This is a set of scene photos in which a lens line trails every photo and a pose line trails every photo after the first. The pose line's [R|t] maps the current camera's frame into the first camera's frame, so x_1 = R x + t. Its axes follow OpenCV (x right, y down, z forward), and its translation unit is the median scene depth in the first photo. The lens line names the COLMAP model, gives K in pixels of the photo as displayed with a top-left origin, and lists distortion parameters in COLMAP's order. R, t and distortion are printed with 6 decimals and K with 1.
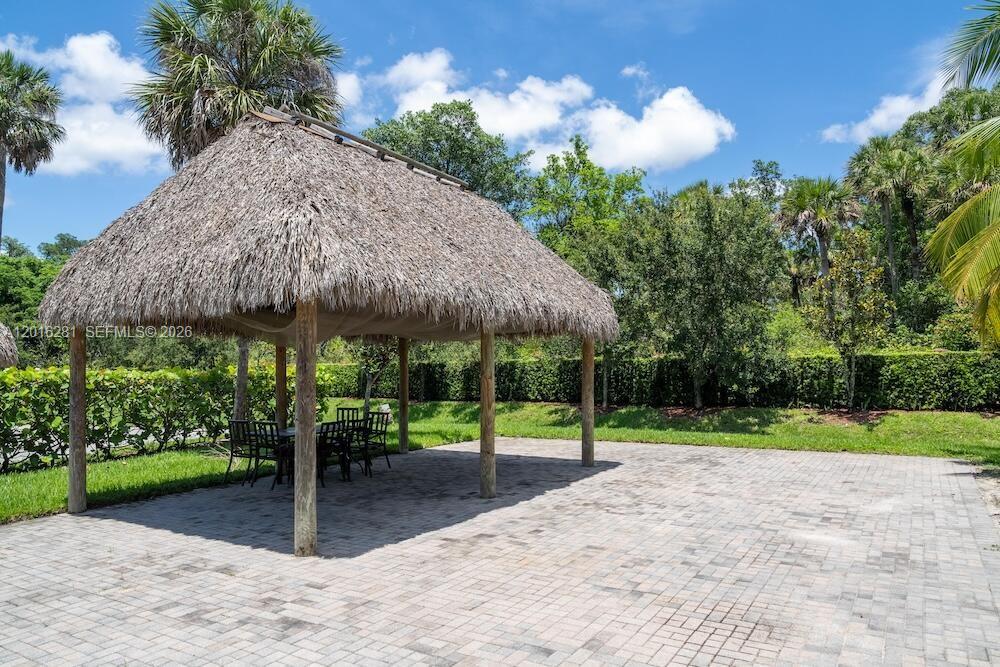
lens RADIAL K [[658.6, 0, 522.2], [0, 658.6, 333.6], [0, 0, 1]] dist [-0.006875, -0.002632]
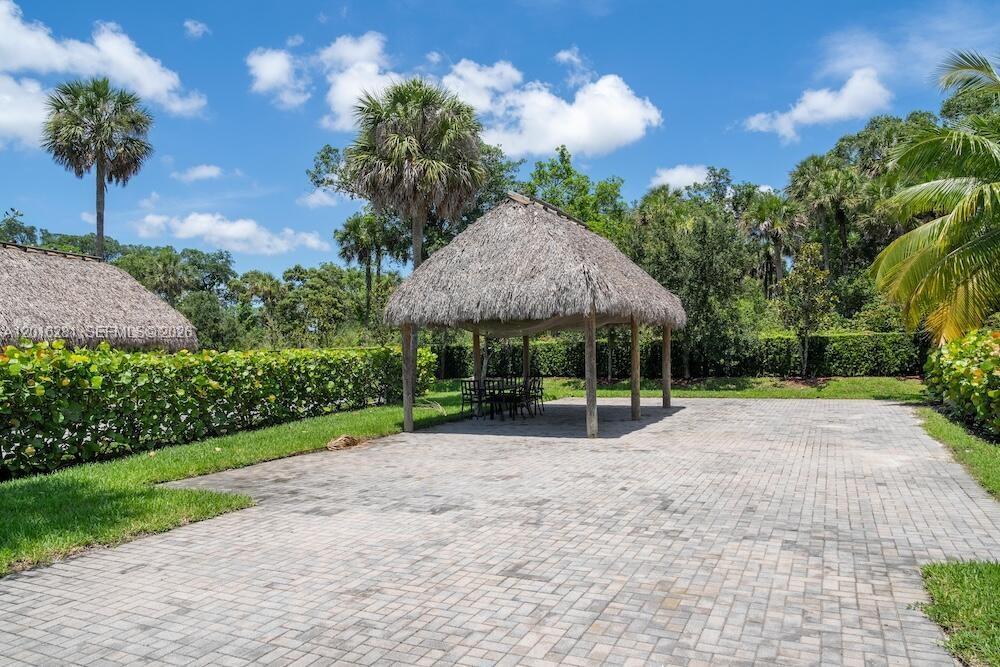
lens RADIAL K [[672.9, 0, 501.3], [0, 672.9, 347.1], [0, 0, 1]] dist [-0.017096, 0.000980]
pose [[0.995931, -0.009792, 0.089583, -0.181140], [0.005752, 0.998960, 0.045238, -0.007948], [-0.089933, -0.044538, 0.994951, -0.230140]]
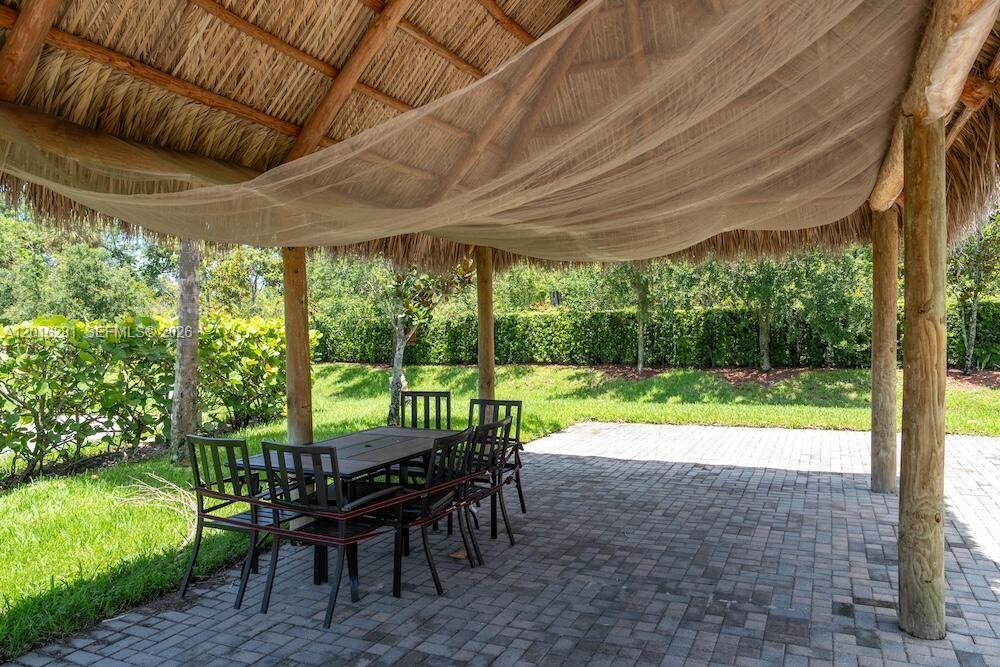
lens RADIAL K [[658.6, 0, 522.2], [0, 658.6, 333.6], [0, 0, 1]] dist [-0.006875, -0.002632]
pose [[0.993187, -0.008667, 0.116207, -0.104750], [0.001550, 0.998124, 0.061197, 0.016198], [-0.116519, -0.060600, 0.991338, 0.210136]]
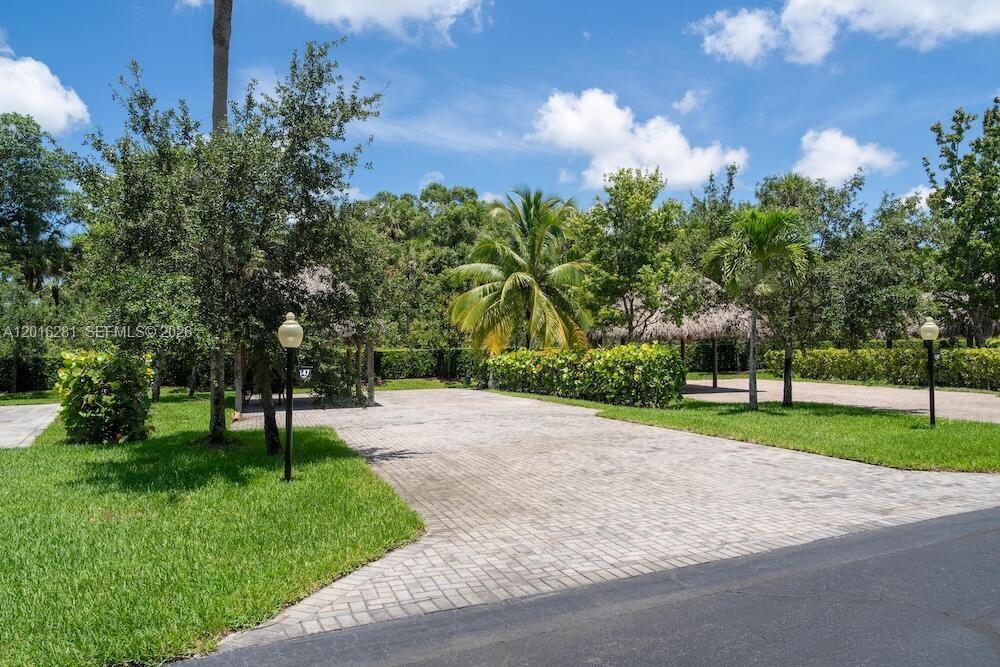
lens RADIAL K [[697.8, 0, 500.0], [0, 697.8, 333.5], [0, 0, 1]] dist [-0.010348, -0.002282]
pose [[0.631946, 0.022151, 0.774696, -0.624167], [-0.025385, 0.999647, -0.007876, -0.008623], [-0.774597, -0.014689, 0.632285, -0.421738]]
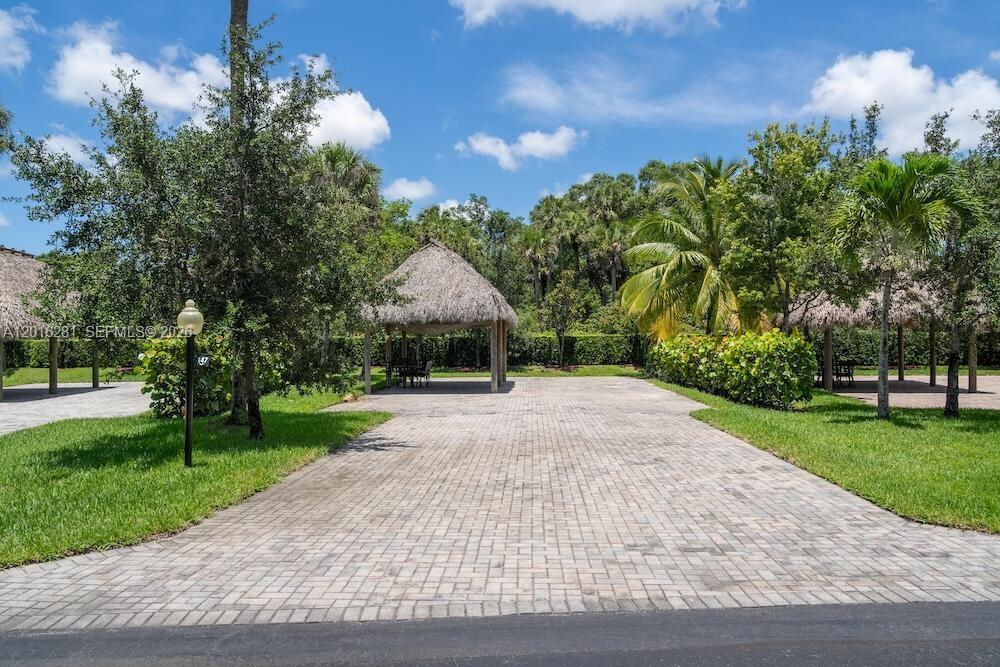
lens RADIAL K [[697.8, 0, 500.0], [0, 697.8, 333.5], [0, 0, 1]] dist [-0.010348, -0.002282]
pose [[0.871984, 0.010959, 0.489412, -0.478214], [-0.026393, 0.999348, 0.024645, -0.014138], [-0.488823, -0.034407, 0.871704, -0.490149]]
